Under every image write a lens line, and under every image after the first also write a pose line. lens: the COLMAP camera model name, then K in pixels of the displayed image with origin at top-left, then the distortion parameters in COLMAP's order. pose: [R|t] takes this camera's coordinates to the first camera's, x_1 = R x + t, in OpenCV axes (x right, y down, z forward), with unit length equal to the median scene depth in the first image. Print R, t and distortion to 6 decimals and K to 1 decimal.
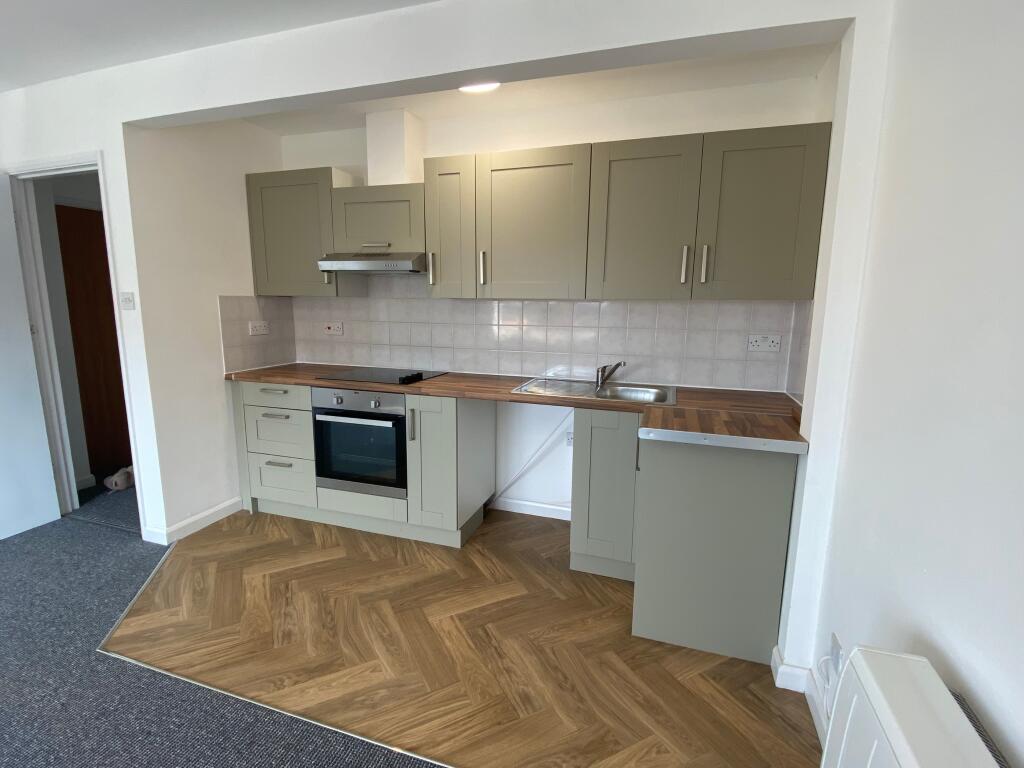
lens RADIAL K [[478.8, 0, 510.4], [0, 478.8, 385.2], [0, 0, 1]] dist [0.025403, -0.000158]
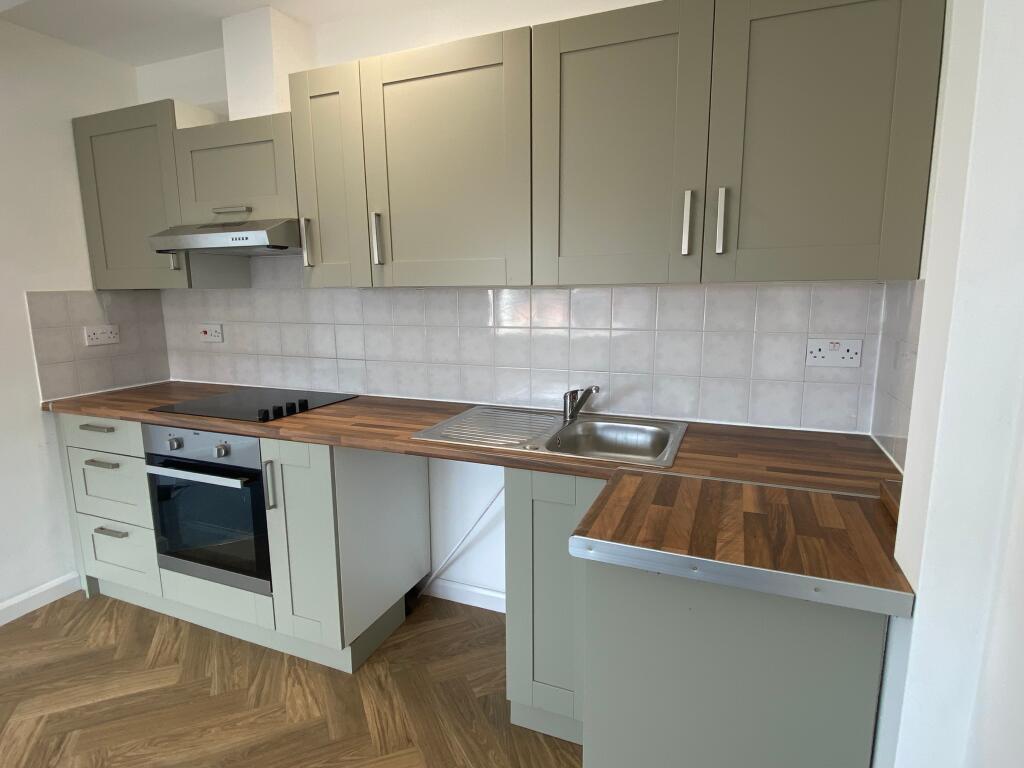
lens RADIAL K [[548.1, 0, 512.0], [0, 548.1, 384.0], [0, 0, 1]] dist [0.025745, -0.022642]
pose [[0.997550, -0.007768, -0.069519, 0.167293], [0.007695, 0.999970, -0.001309, -0.048606], [0.069527, 0.000771, 0.997580, 0.275454]]
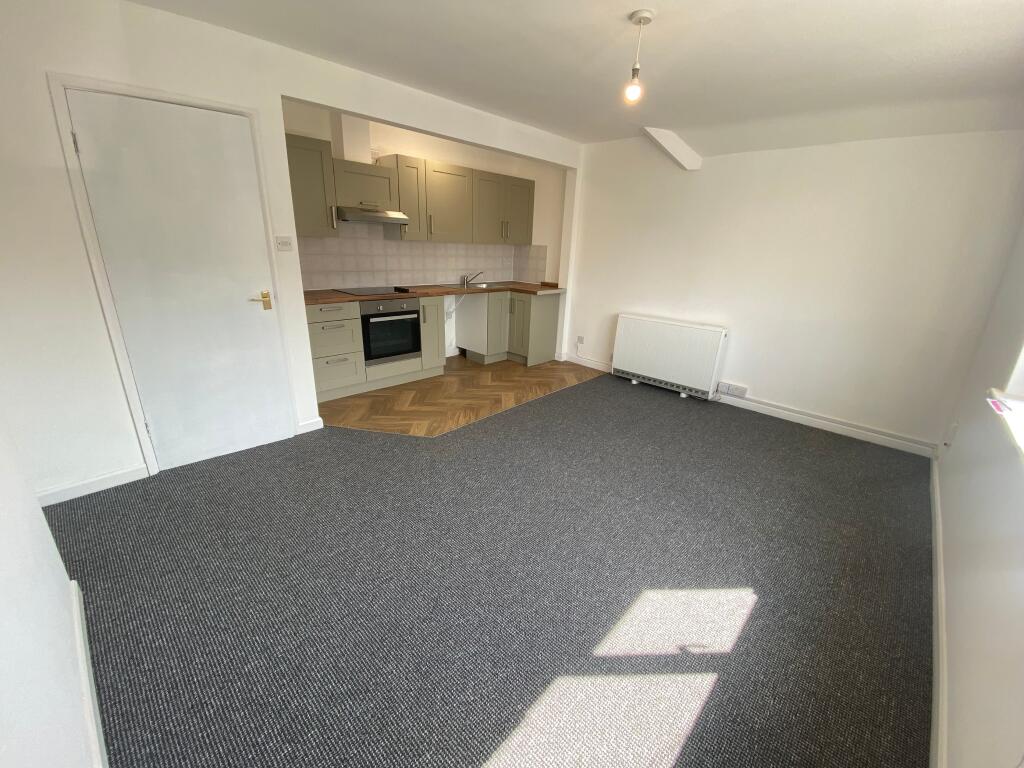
lens RADIAL K [[410.1, 0, 510.4], [0, 410.1, 384.1], [0, 0, 1]] dist [0.025149, -0.023927]
pose [[0.443013, -0.289642, 0.848438, -1.457446], [0.119744, 0.957010, 0.264183, -0.036043], [-0.888482, -0.015441, 0.458651, -0.020983]]
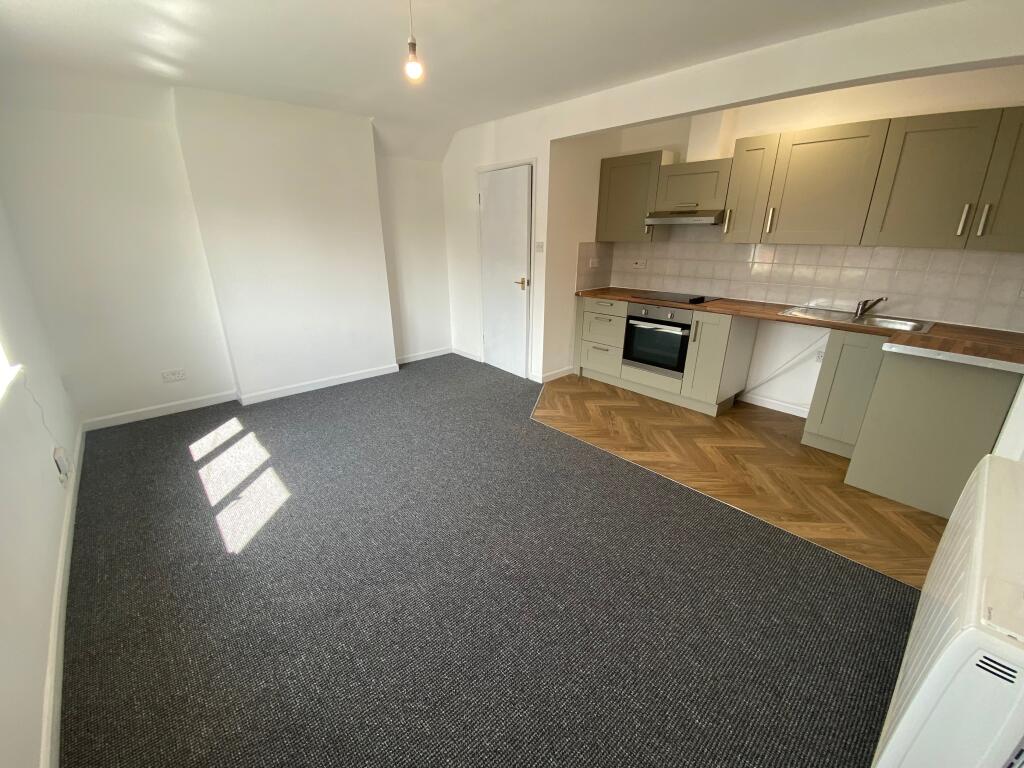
lens RADIAL K [[410.1, 0, 510.4], [0, 410.1, 384.1], [0, 0, 1]] dist [0.025149, -0.023927]
pose [[0.865058, 0.161210, -0.475063, -0.063563], [-0.076809, 0.978358, 0.192136, 0.039747], [0.495756, -0.129720, 0.858719, -0.424309]]
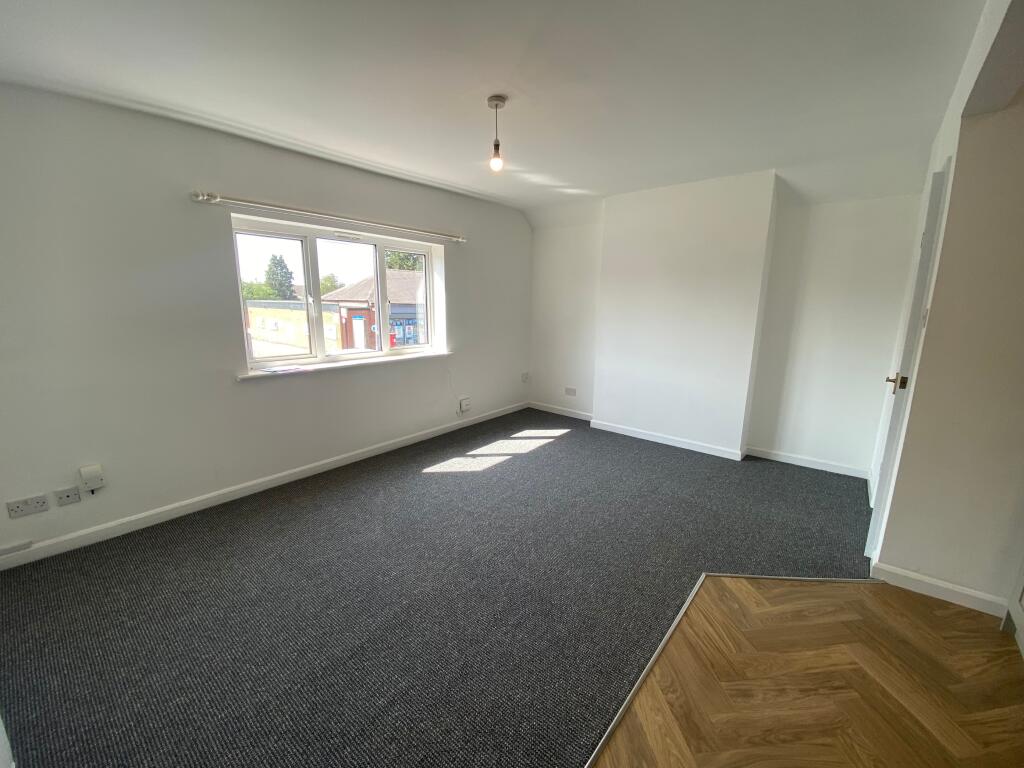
lens RADIAL K [[412.9, 0, 512.0], [0, 412.9, 384.0], [0, 0, 1]] dist [-0.000517, -0.012686]
pose [[-0.376764, 0.165406, -0.911422, 0.216878], [-0.174978, 0.953506, 0.245375, -0.101263], [0.909633, 0.251927, -0.330304, 0.537411]]
